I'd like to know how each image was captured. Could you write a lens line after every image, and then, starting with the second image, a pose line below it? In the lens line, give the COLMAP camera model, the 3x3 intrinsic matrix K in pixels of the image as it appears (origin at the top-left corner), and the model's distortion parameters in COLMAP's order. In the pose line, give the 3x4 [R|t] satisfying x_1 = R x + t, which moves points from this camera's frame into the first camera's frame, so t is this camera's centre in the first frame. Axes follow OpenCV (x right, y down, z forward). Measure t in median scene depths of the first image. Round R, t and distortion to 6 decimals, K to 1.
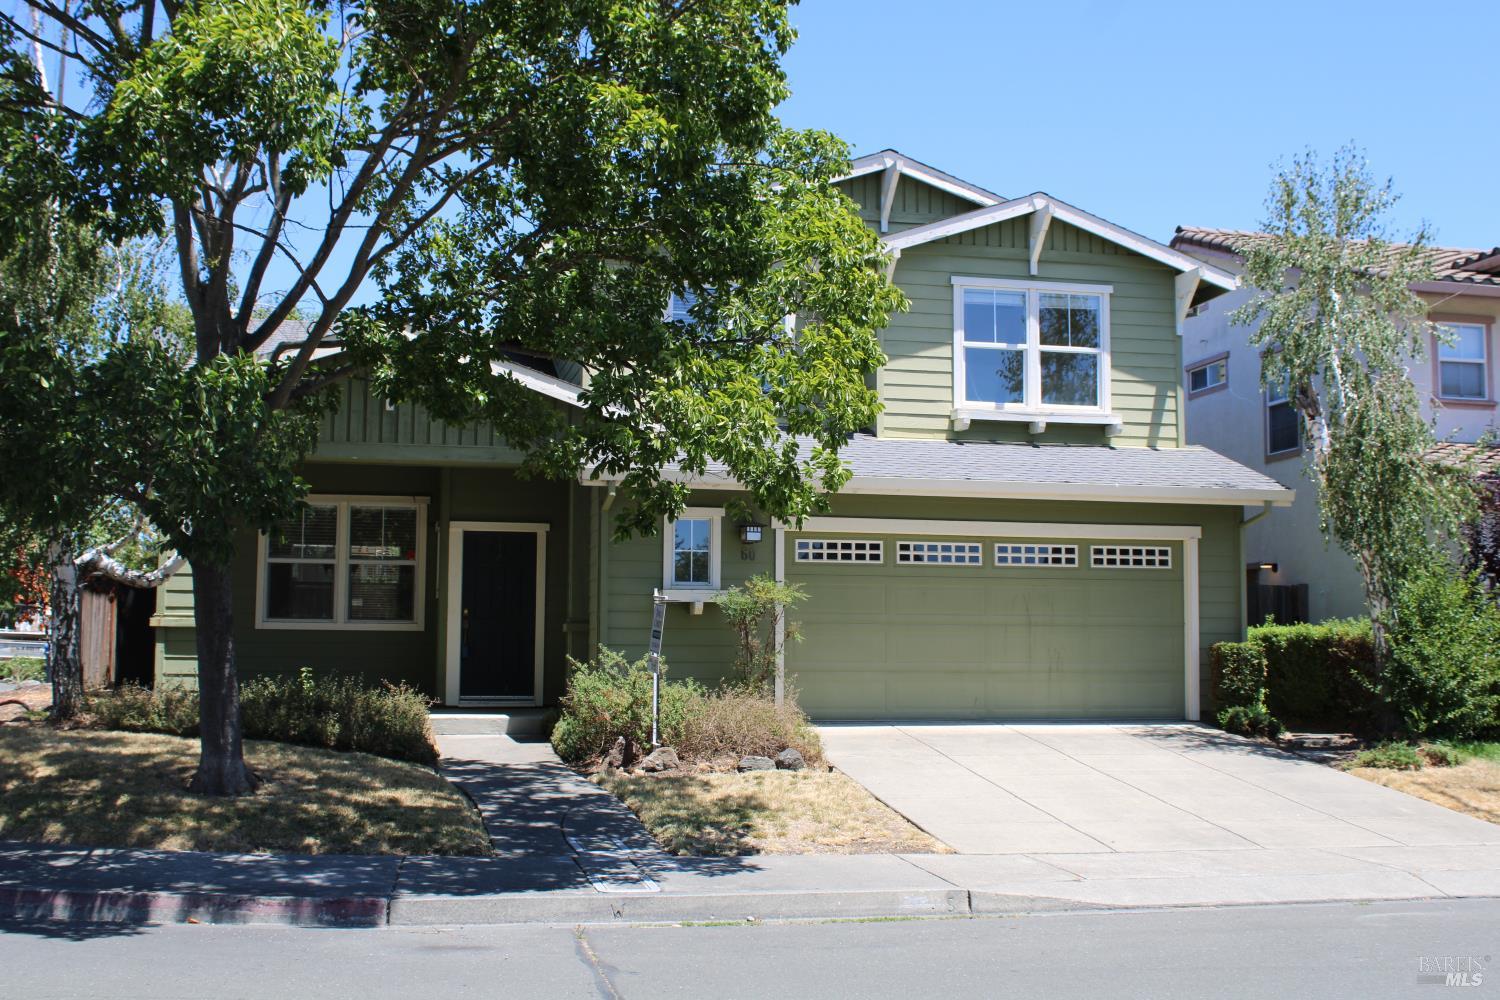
lens RADIAL K [[1696.9, 0, 750.0], [0, 1696.9, 500.0], [0, 0, 1]] dist [-0.074319, 0.025211]
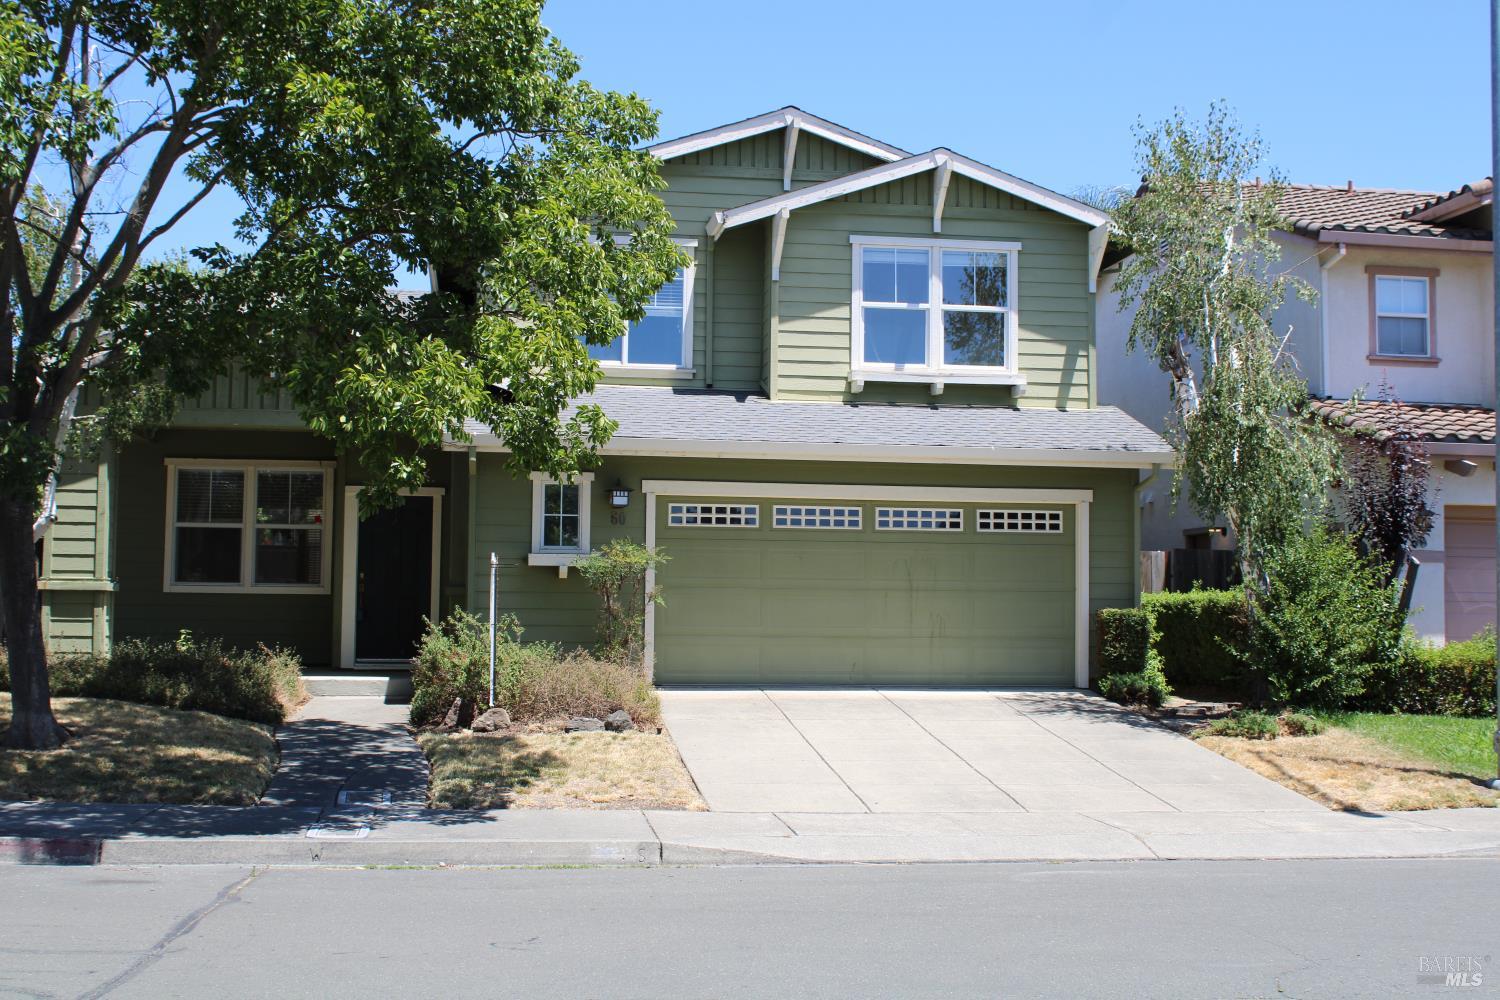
lens RADIAL K [[1812.0, 0, 750.0], [0, 1812.0, 500.0], [0, 0, 1]] dist [-0.063691, -0.016119]
pose [[0.997425, -0.001299, -0.071711, 0.144048], [0.002964, 0.999728, 0.023124, -0.003200], [0.071661, -0.023277, 0.997157, -0.057019]]
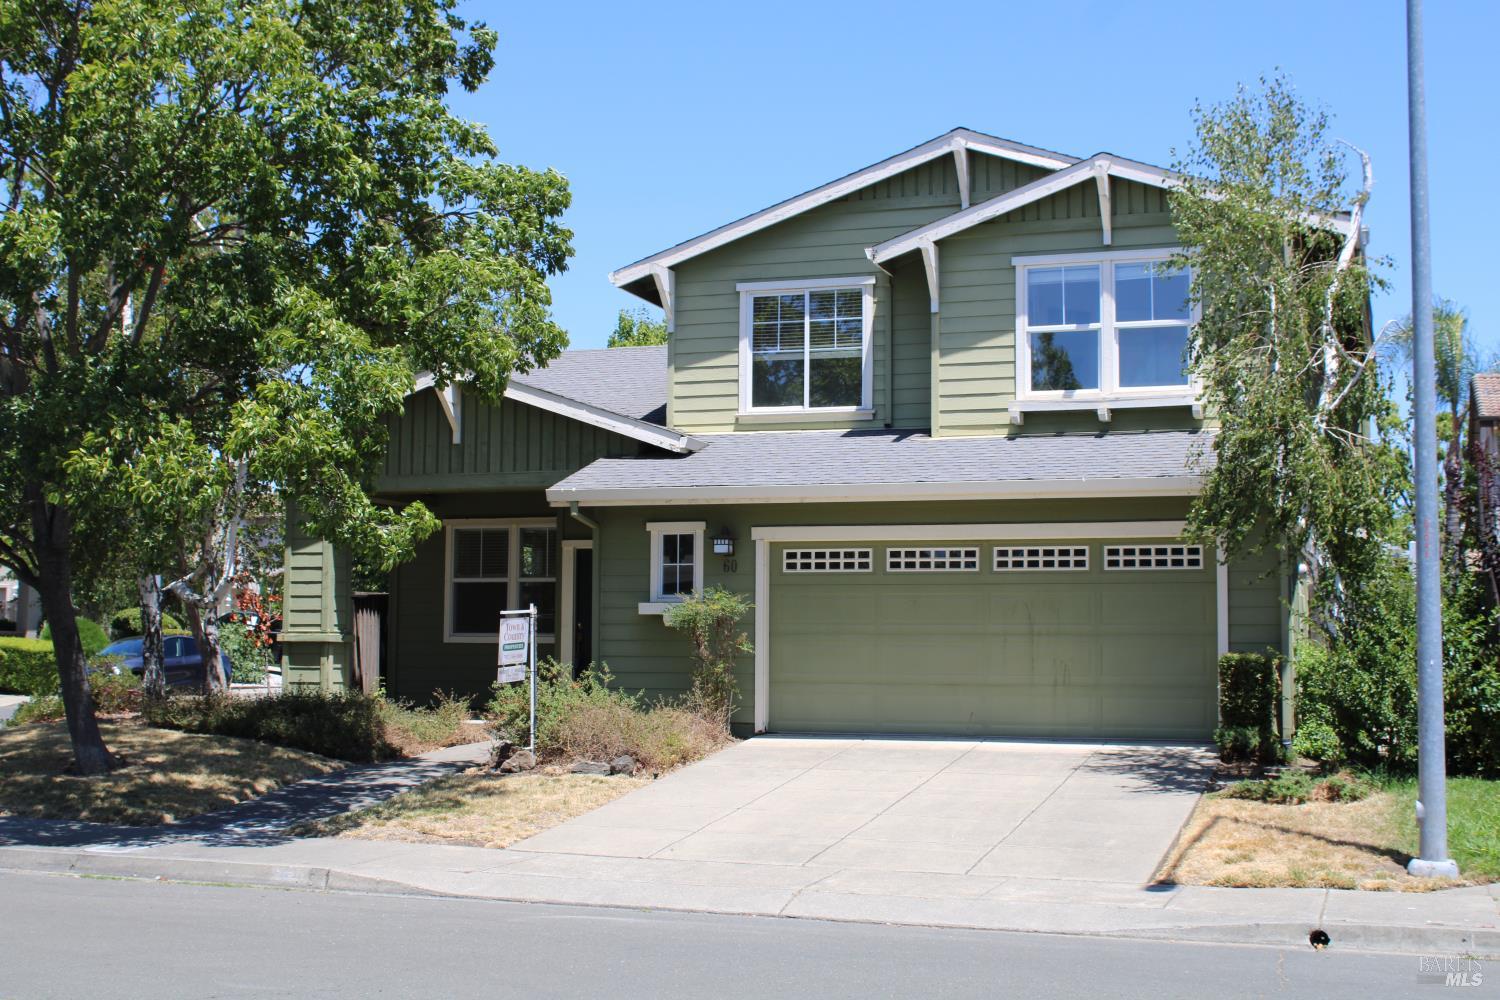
lens RADIAL K [[1906.9, 0, 750.4], [0, 1906.9, 537.4], [0, 0, 1]] dist [-0.047133, -0.009557]
pose [[0.851985, -0.033165, -0.522515, 0.564444], [0.042903, 0.999058, 0.006544, 0.007732], [0.521806, -0.027993, 0.852605, 0.039984]]
